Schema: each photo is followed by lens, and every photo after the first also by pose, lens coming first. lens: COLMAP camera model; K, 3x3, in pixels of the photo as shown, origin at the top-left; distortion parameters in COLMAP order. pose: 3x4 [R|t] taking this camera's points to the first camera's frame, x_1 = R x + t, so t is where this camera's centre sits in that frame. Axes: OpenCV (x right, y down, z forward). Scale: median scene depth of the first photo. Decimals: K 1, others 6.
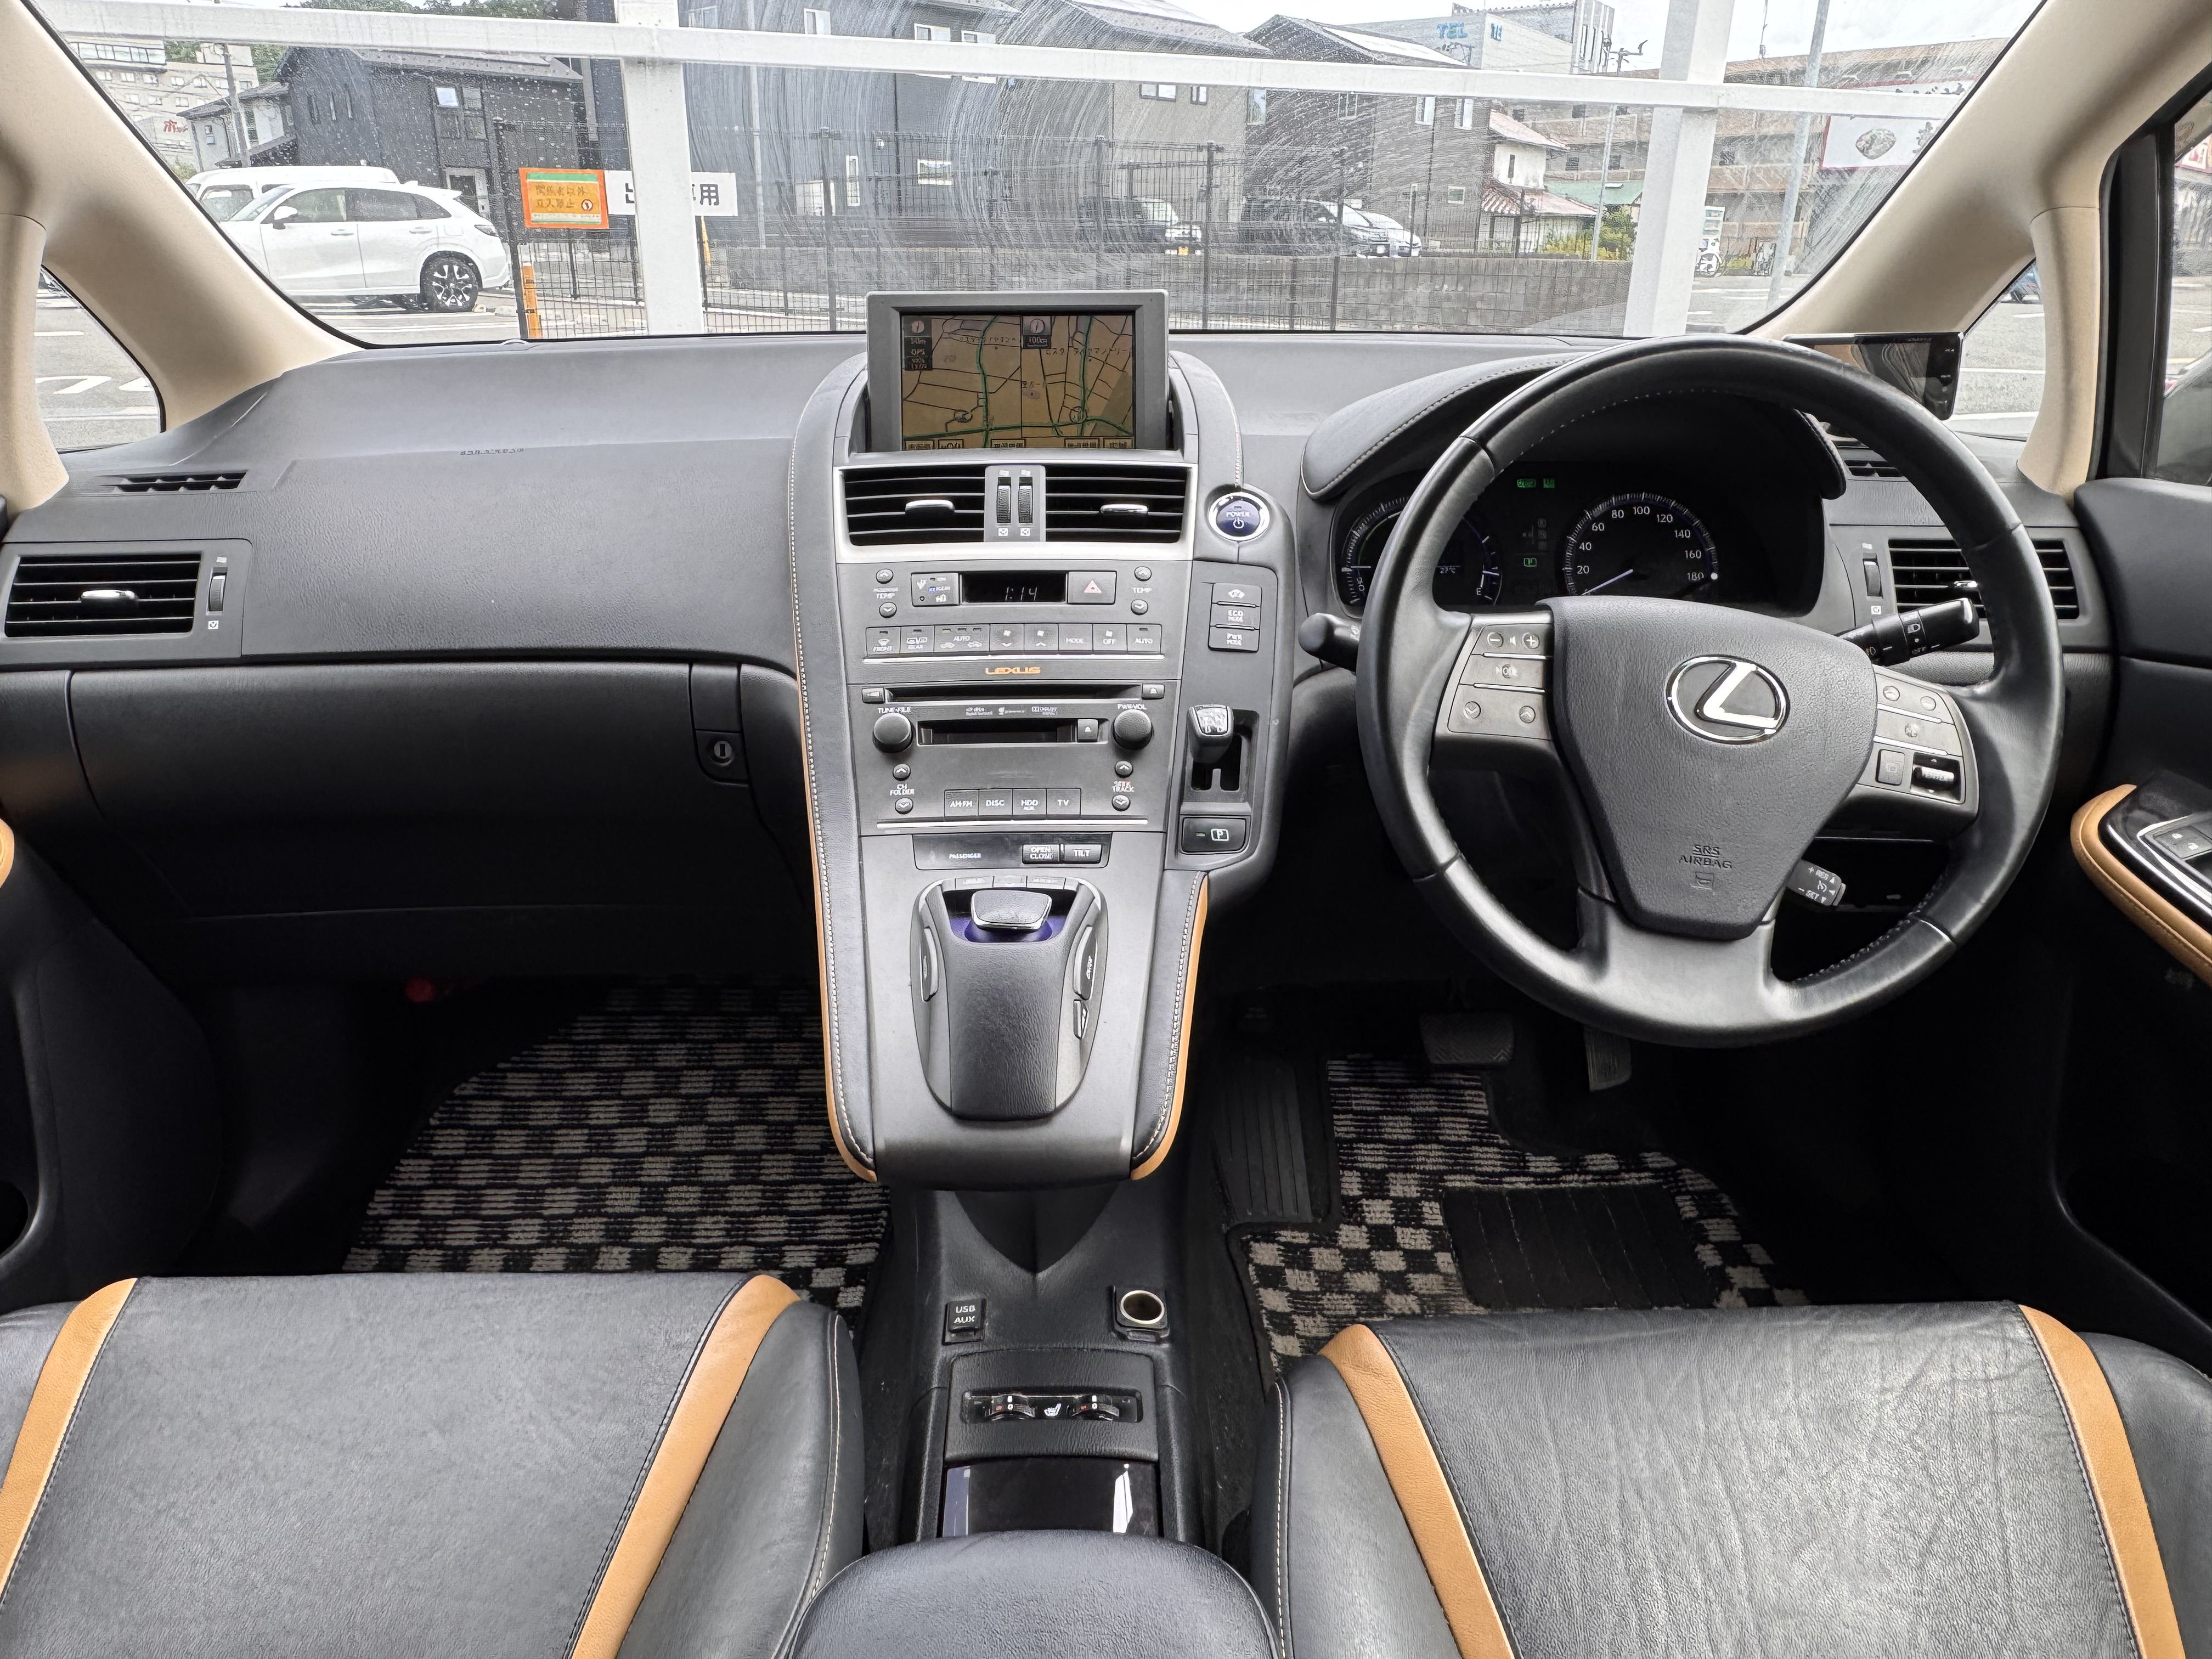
lens RADIAL K [[1476.2, 0, 1074.6], [0, 1476.2, 817.3], [0, 0, 1]] dist [-0.001525, 0.000281]
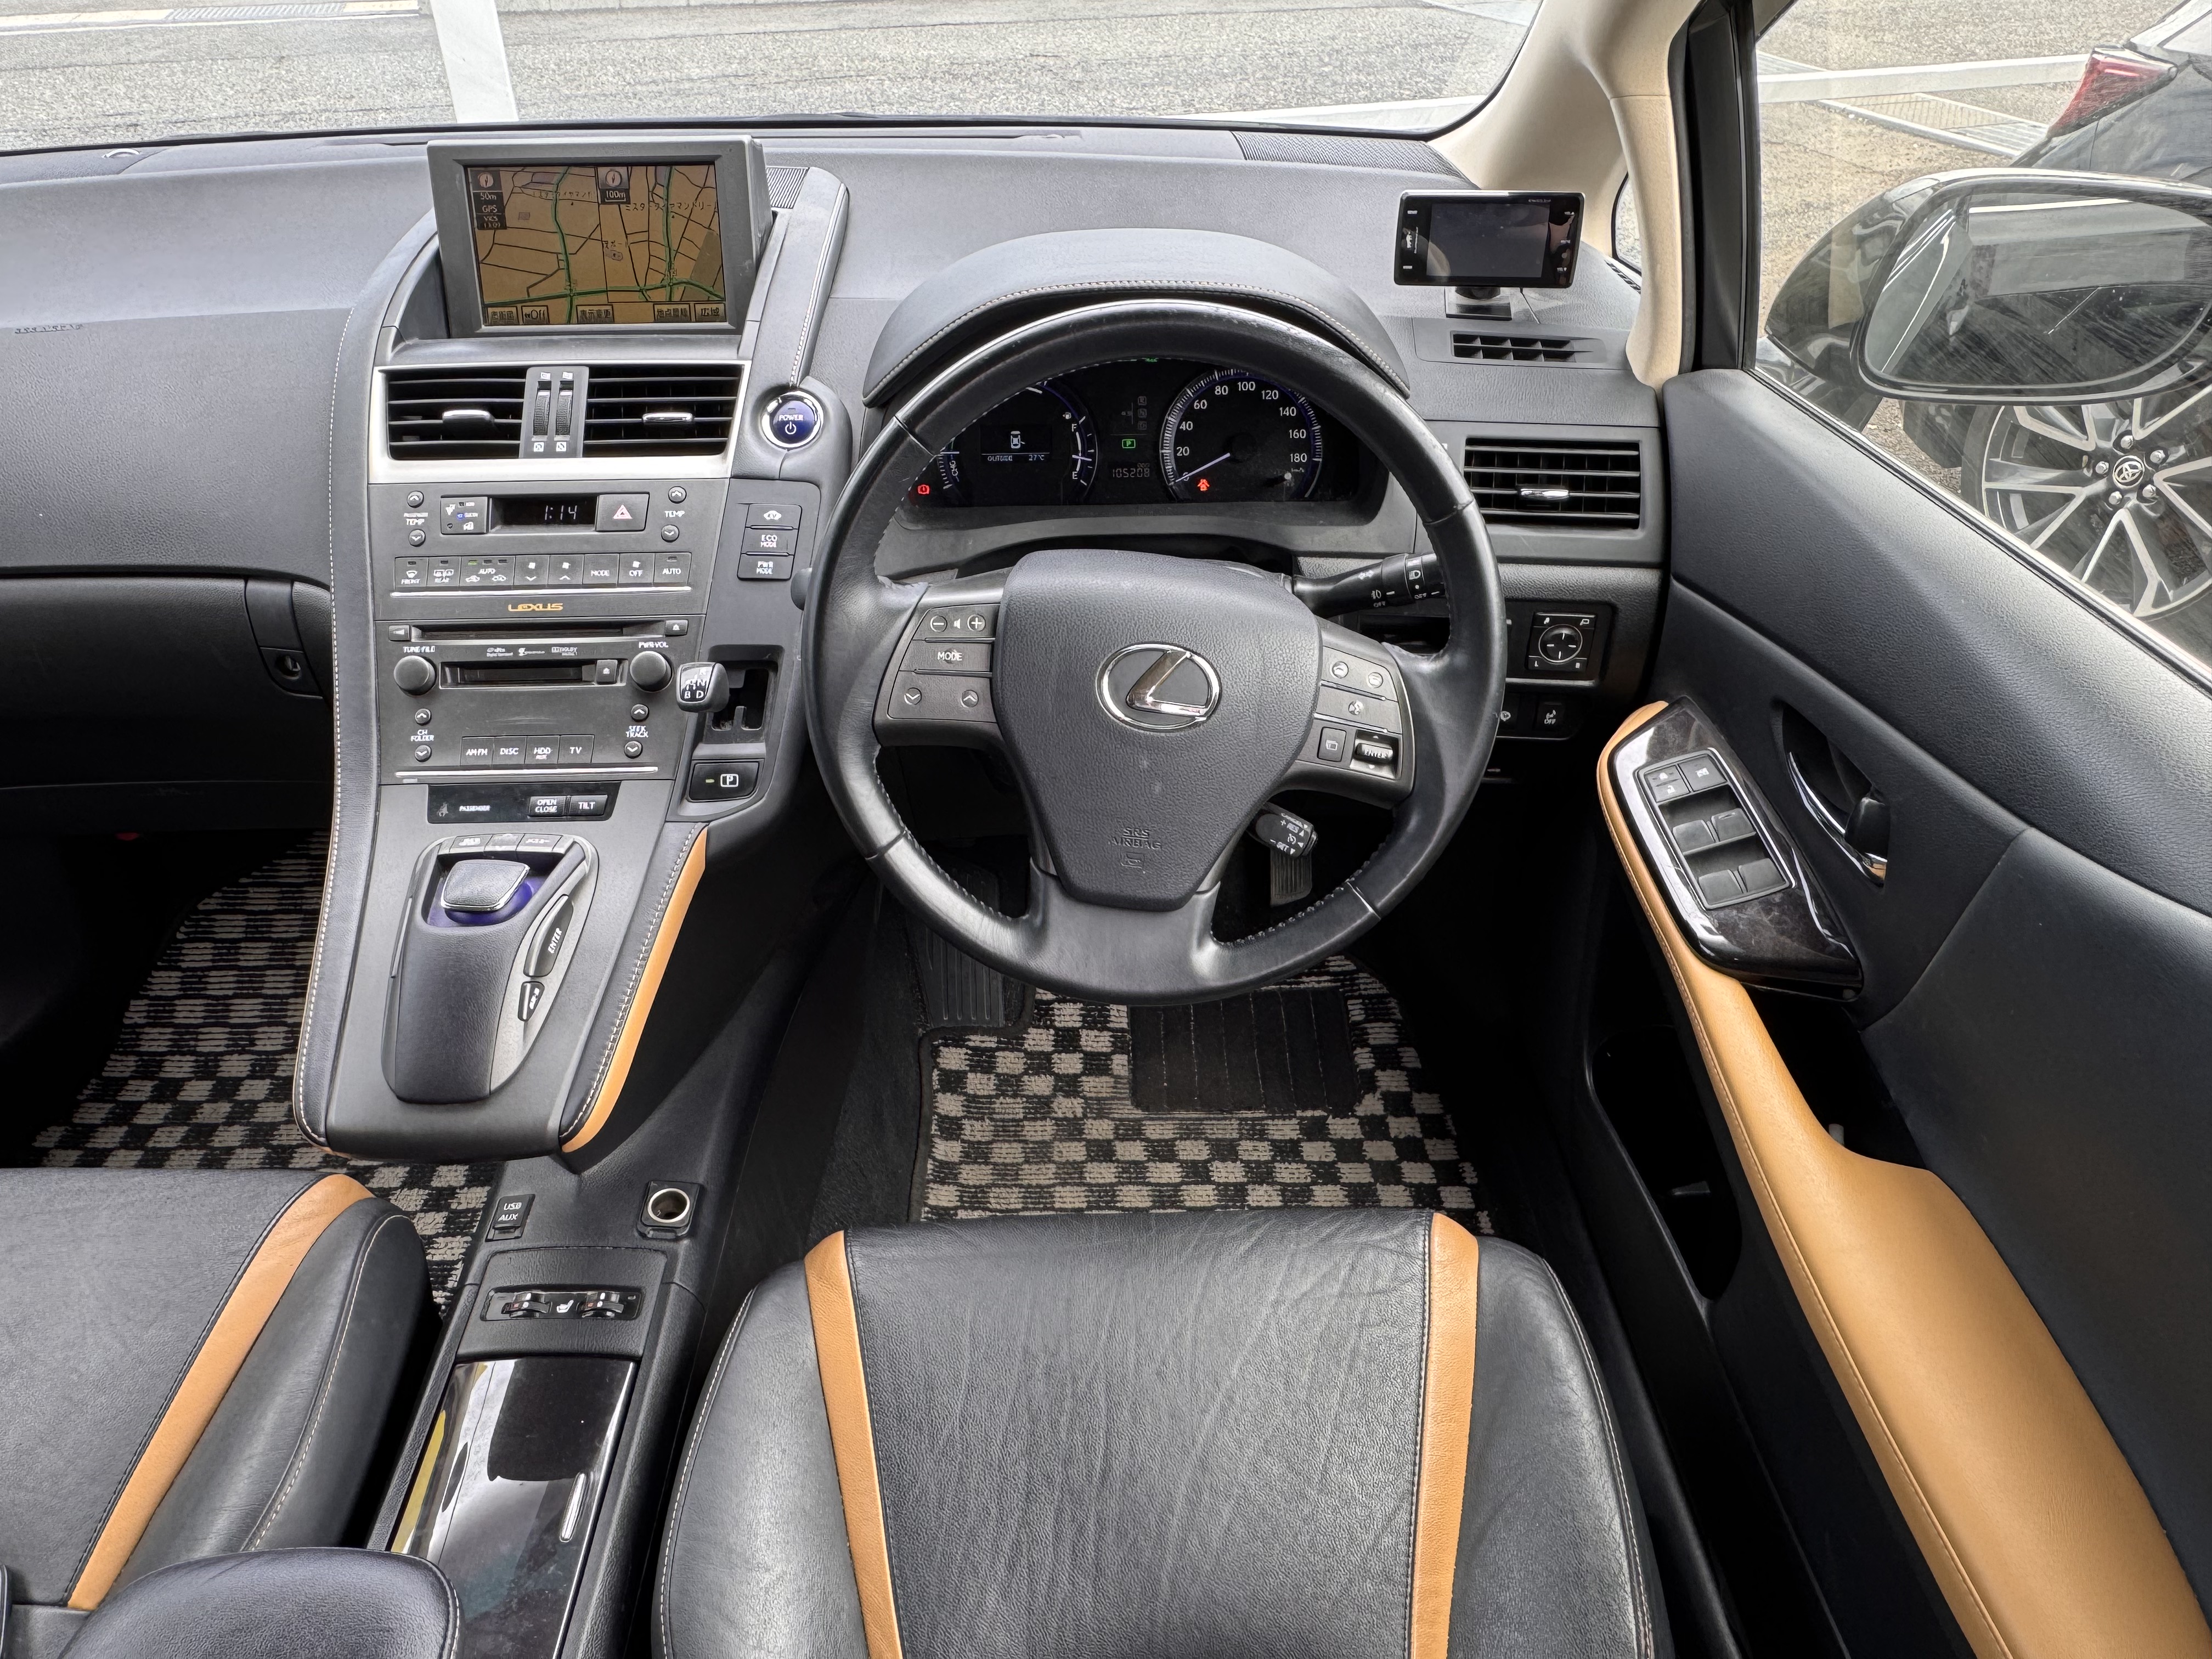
lens RADIAL K [[1476.2, 0, 1074.6], [0, 1476.2, 817.3], [0, 0, 1]] dist [-0.001525, 0.000281]
pose [[0.999975, -0.003397, -0.006253, 0.313392], [0.004835, 0.969061, 0.246773, -0.196213], [0.005221, -0.246797, 0.969053, -0.004727]]
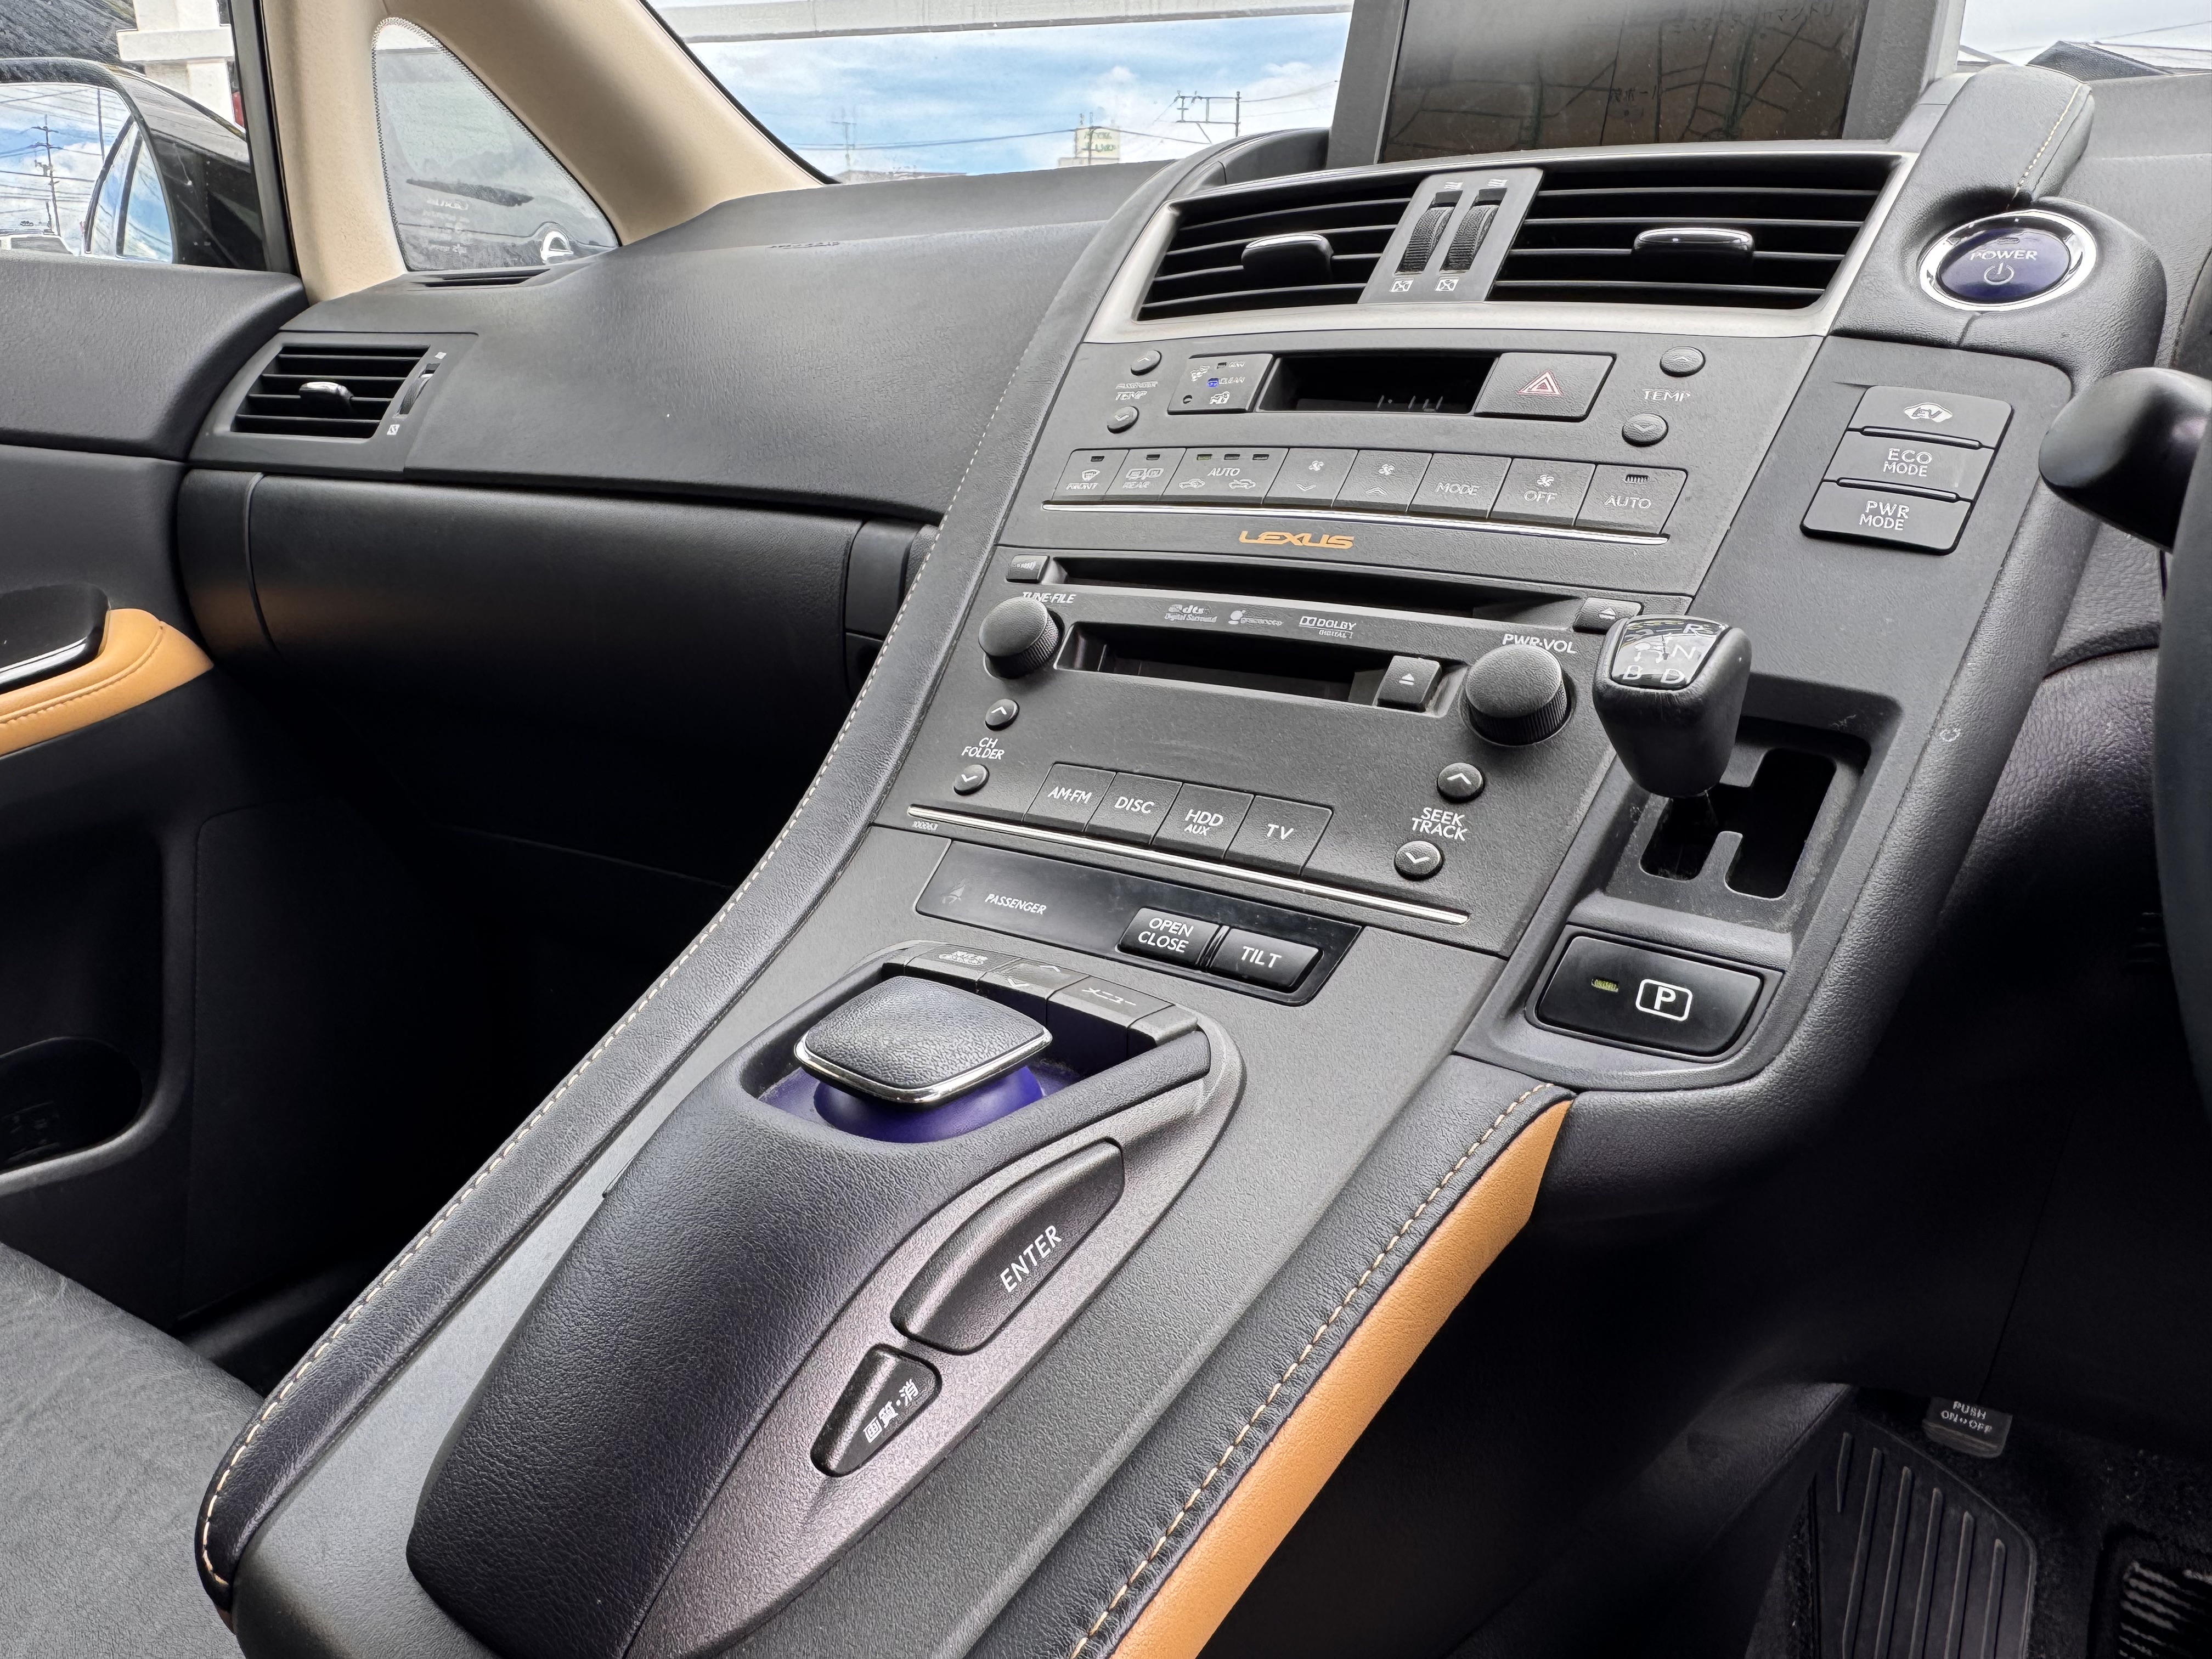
lens RADIAL K [[1466.8, 0, 1035.0], [0, 1466.8, 831.1], [0, 0, 1]] dist [-0.003744, 0.004374]
pose [[0.823679, 0.176808, -0.538787, 0.141114], [-0.211088, 0.977465, -0.001939, 0.004480], [0.526303, 0.115329, 0.842440, 0.563334]]
